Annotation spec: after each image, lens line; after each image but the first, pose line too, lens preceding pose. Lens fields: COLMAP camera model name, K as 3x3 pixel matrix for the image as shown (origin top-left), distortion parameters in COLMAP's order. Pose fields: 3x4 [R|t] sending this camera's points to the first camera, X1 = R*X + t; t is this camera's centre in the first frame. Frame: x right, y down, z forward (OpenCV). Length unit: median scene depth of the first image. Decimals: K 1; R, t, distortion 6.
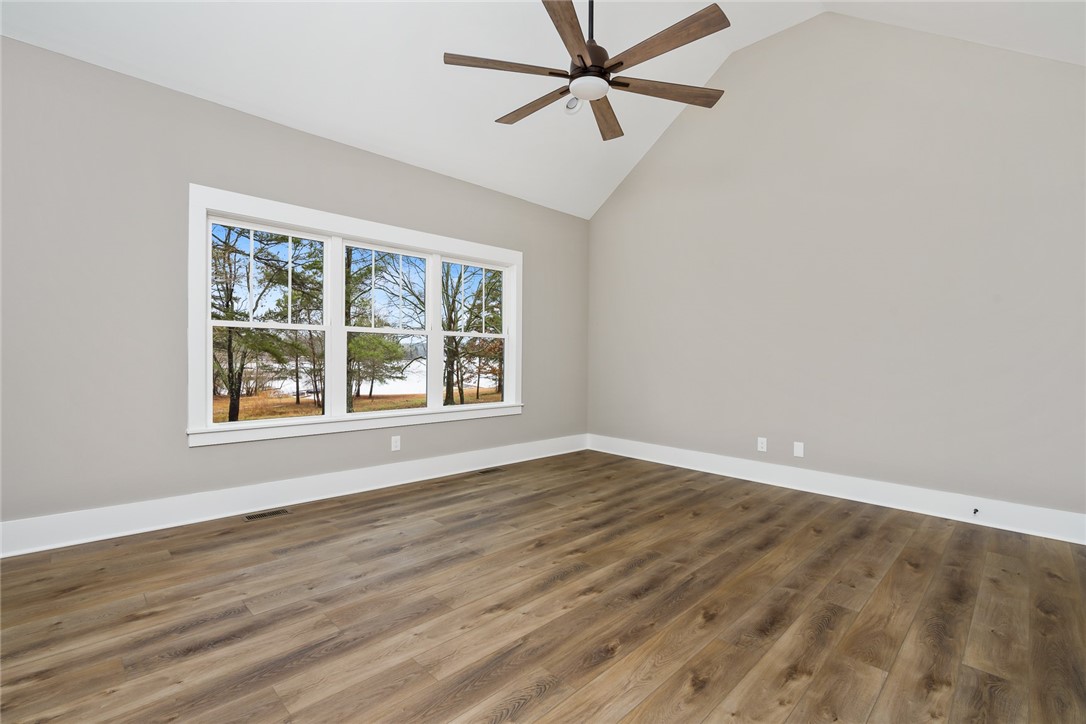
lens RADIAL K [[488.2, 0, 549.3], [0, 488.2, 355.0], [0, 0, 1]] dist [-0.001227, -0.000369]
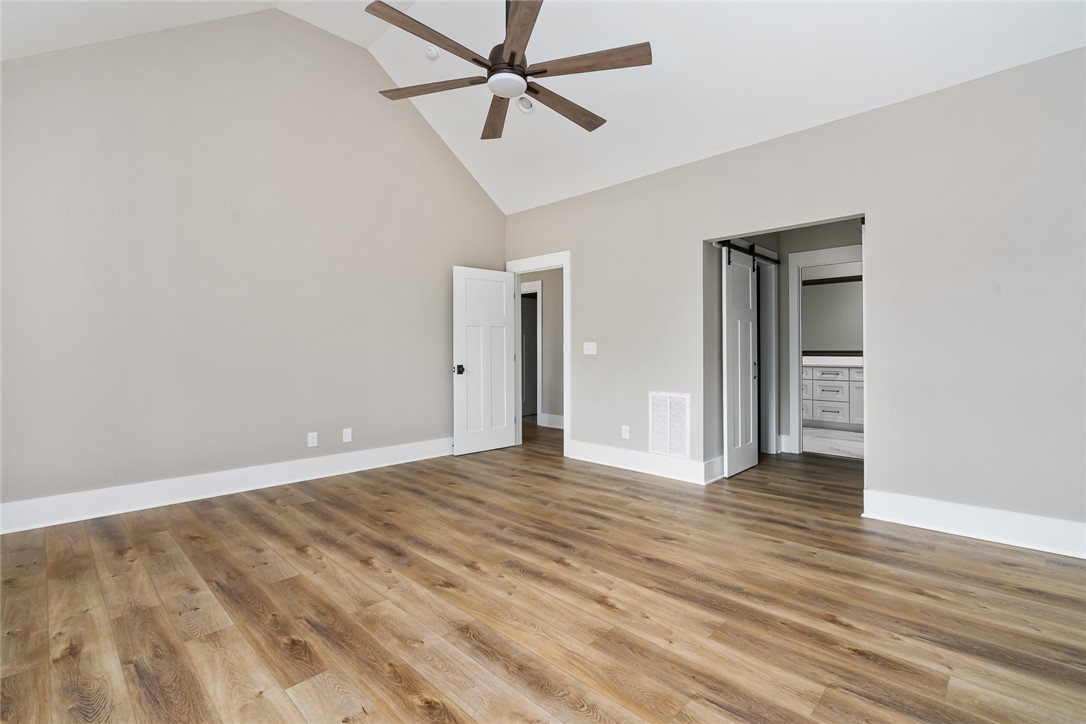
lens RADIAL K [[488.2, 0, 549.3], [0, 488.2, 355.0], [0, 0, 1]] dist [-0.001227, -0.000369]
pose [[-0.021181, -0.019225, 0.999591, -0.853581], [-0.004847, 0.999805, 0.019126, -0.007415], [-0.999764, -0.004440, -0.021270, 0.884412]]
